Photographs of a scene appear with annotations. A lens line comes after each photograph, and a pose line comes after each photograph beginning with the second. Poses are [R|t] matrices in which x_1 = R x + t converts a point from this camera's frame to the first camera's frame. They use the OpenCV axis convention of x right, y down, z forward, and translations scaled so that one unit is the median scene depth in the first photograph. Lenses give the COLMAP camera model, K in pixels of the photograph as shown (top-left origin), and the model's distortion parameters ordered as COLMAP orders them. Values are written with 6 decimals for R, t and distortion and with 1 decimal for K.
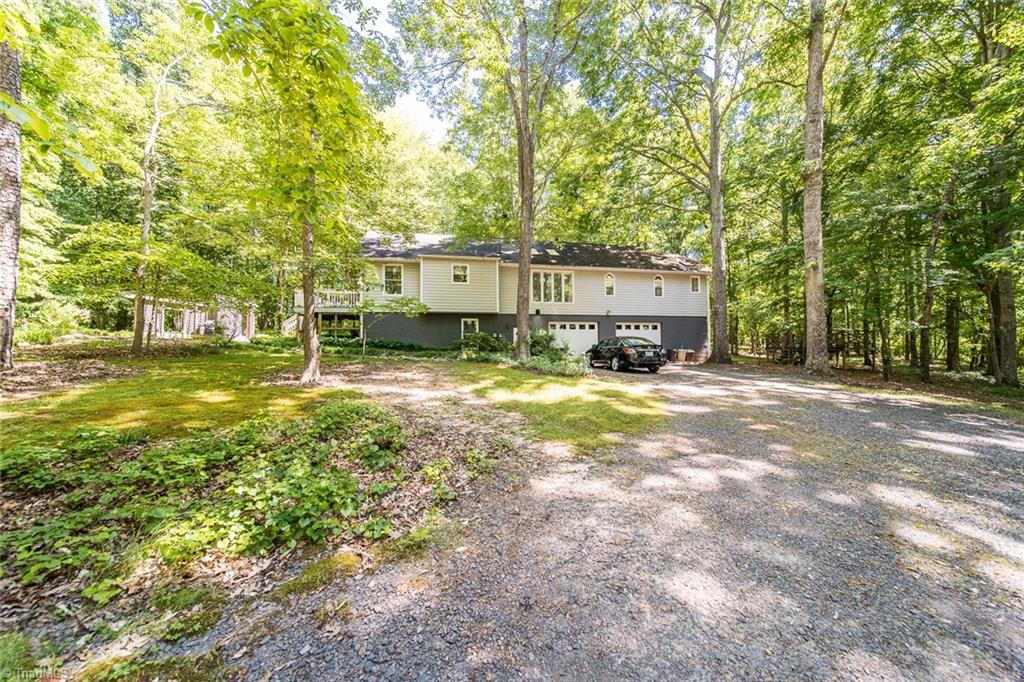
lens RADIAL K [[356.8, 0, 516.1], [0, 356.8, 338.7], [0, 0, 1]] dist [-0.000190, 0.000025]
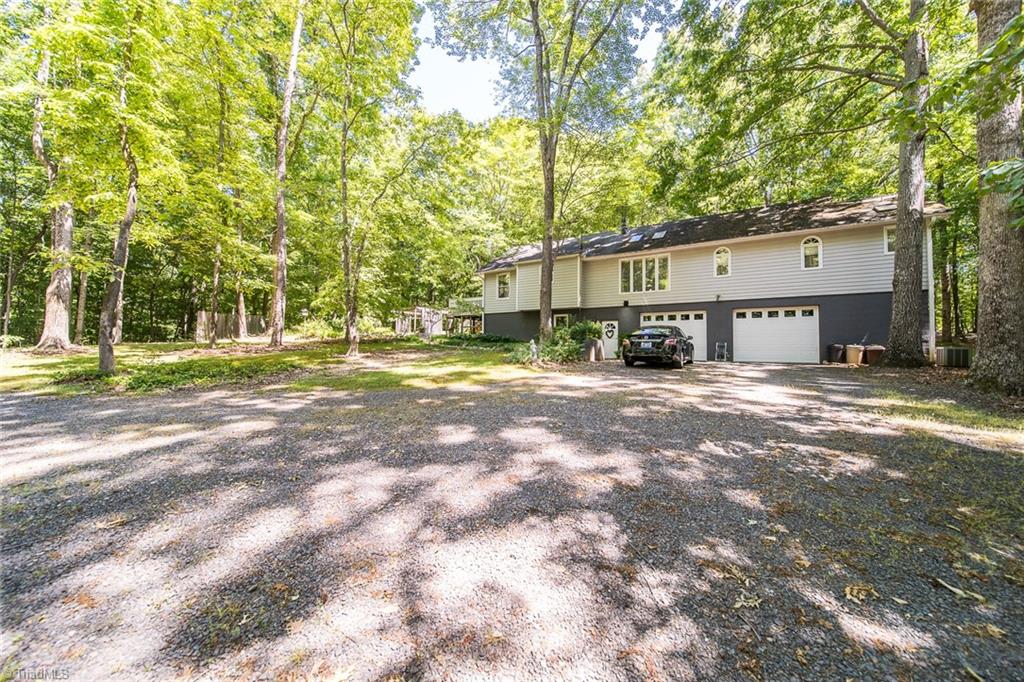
lens RADIAL K [[356.8, 0, 516.1], [0, 356.8, 338.7], [0, 0, 1]] dist [-0.000190, 0.000025]
pose [[0.726415, 0.000082, -0.687256, 0.486522], [0.015138, 0.999755, 0.016120, -0.001454], [0.687090, -0.022113, 0.726236, 0.111772]]
